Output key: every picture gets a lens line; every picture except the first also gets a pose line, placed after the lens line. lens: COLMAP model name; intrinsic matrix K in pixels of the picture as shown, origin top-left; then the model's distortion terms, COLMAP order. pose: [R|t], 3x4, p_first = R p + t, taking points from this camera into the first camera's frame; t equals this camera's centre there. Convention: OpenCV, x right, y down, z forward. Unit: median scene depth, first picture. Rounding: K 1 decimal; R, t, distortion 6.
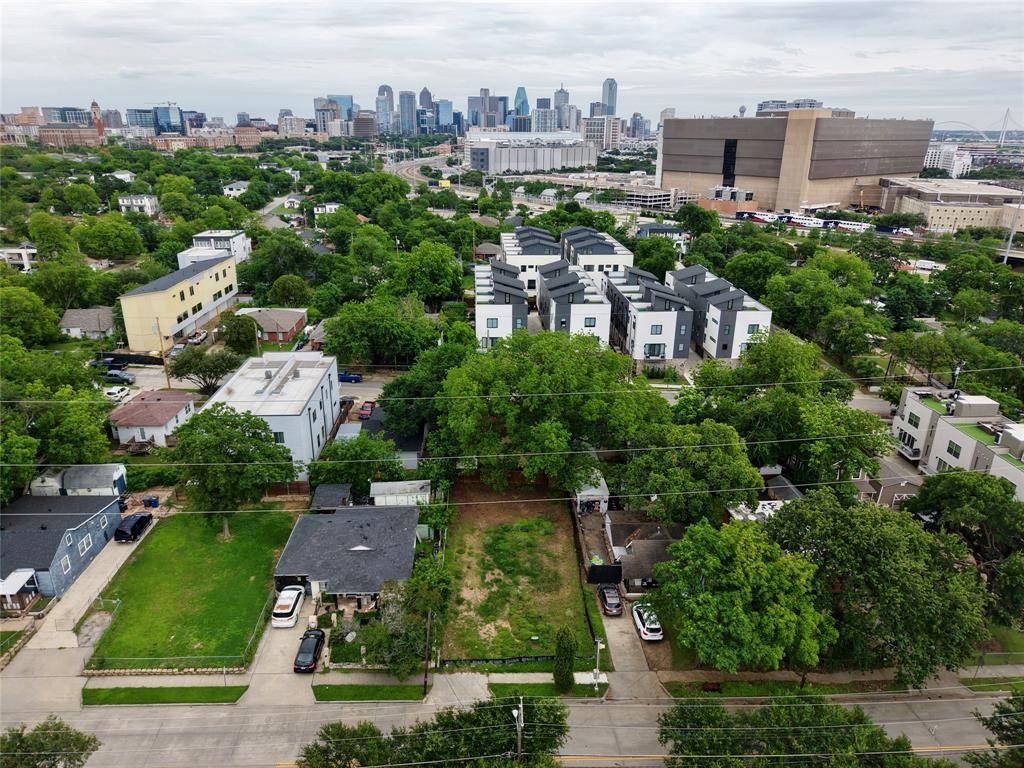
lens RADIAL K [[685.8, 0, 511.7], [0, 685.8, 383.7], [0, 0, 1]] dist [0.010582, -0.008867]
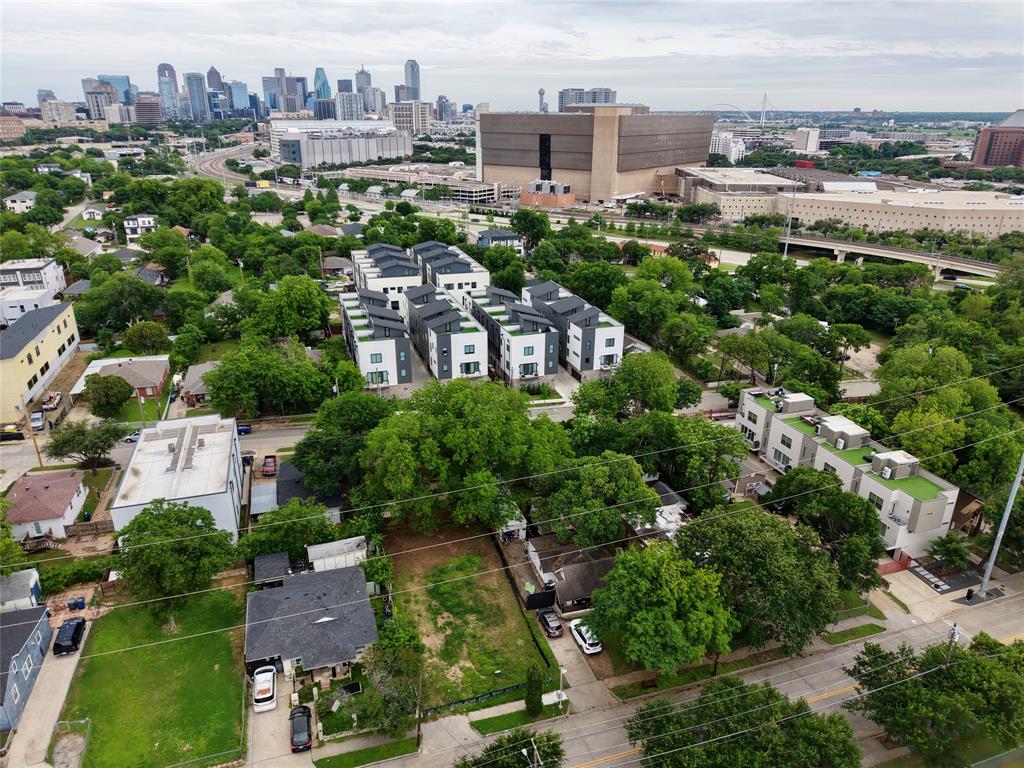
lens RADIAL K [[685.8, 0, 511.2], [0, 685.8, 383.2], [0, 0, 1]] dist [0.010582, -0.008867]
pose [[0.965357, -0.098288, 0.241714, -0.138501], [0.092338, 0.995082, 0.035849, -0.114885], [-0.244048, -0.012288, 0.969685, -0.080644]]
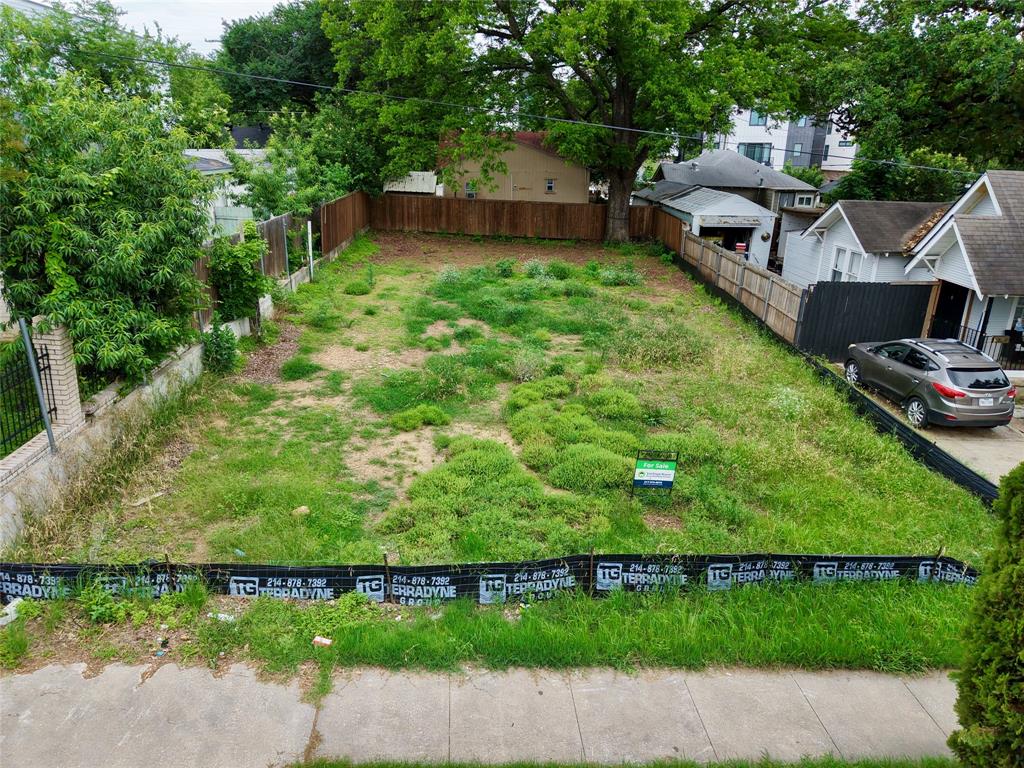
lens RADIAL K [[685.8, 0, 512.4], [0, 685.8, 387.8], [0, 0, 1]] dist [0.010582, -0.008867]
pose [[0.999977, 0.003445, -0.005909, -0.001225], [-0.003532, 0.999883, -0.014864, 0.282098], [0.005857, 0.014884, 0.999872, 0.663656]]
